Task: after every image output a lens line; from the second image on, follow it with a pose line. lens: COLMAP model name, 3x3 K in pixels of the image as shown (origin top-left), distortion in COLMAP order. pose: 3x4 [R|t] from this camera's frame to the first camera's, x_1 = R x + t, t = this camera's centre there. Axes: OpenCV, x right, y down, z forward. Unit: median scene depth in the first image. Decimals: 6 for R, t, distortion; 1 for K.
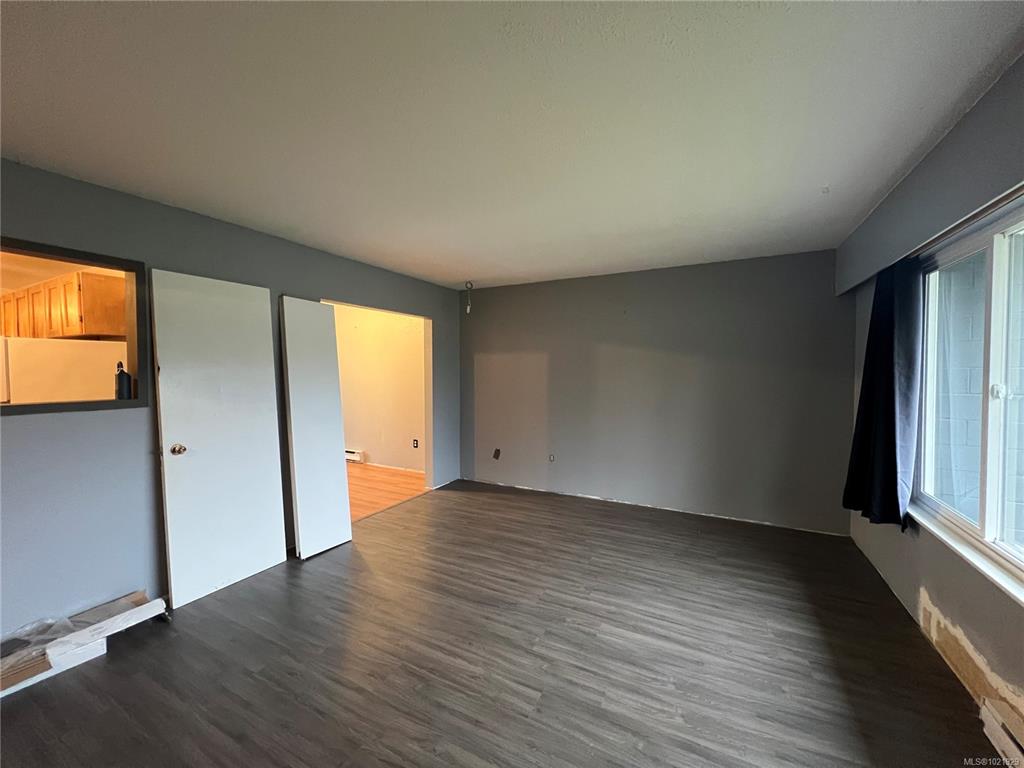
lens RADIAL K [[414.6, 0, 506.3], [0, 414.6, 374.5], [0, 0, 1]] dist [0.006819, -0.000982]
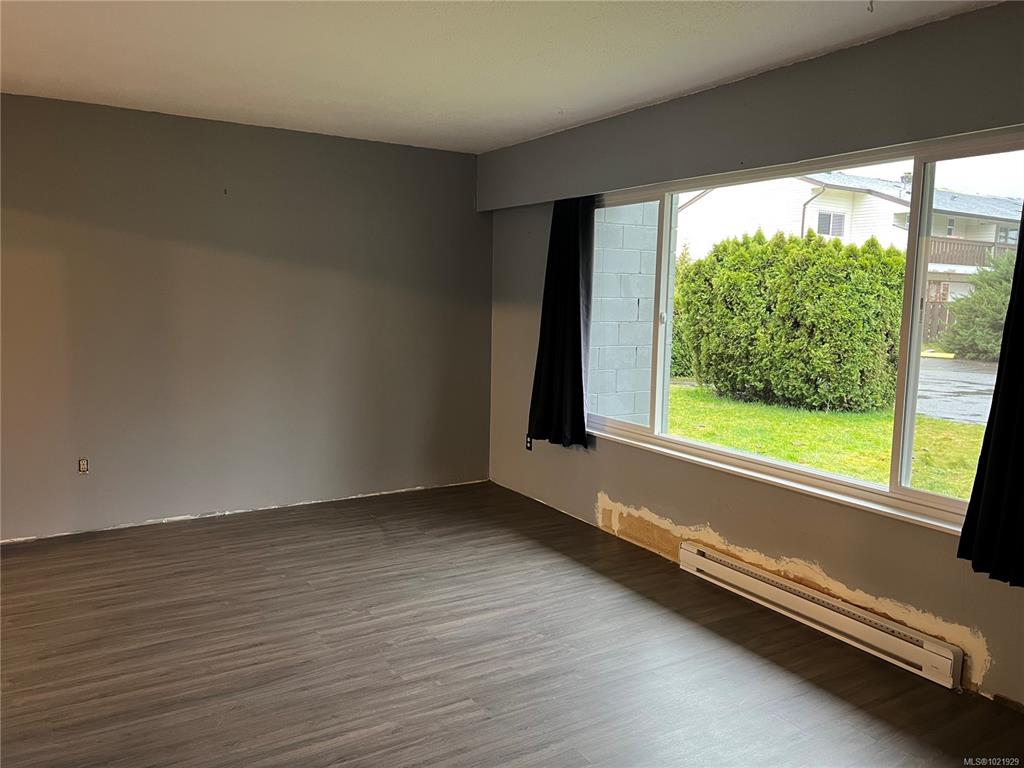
lens RADIAL K [[768.8, 0, 516.0], [0, 768.8, 381.9], [0, 0, 1]] dist [0.044329, -0.056794]
pose [[0.509810, -0.085460, 0.856032, -0.769052], [-0.007268, 0.994590, 0.103621, -0.004350], [-0.860256, -0.059049, 0.506431, 0.136335]]
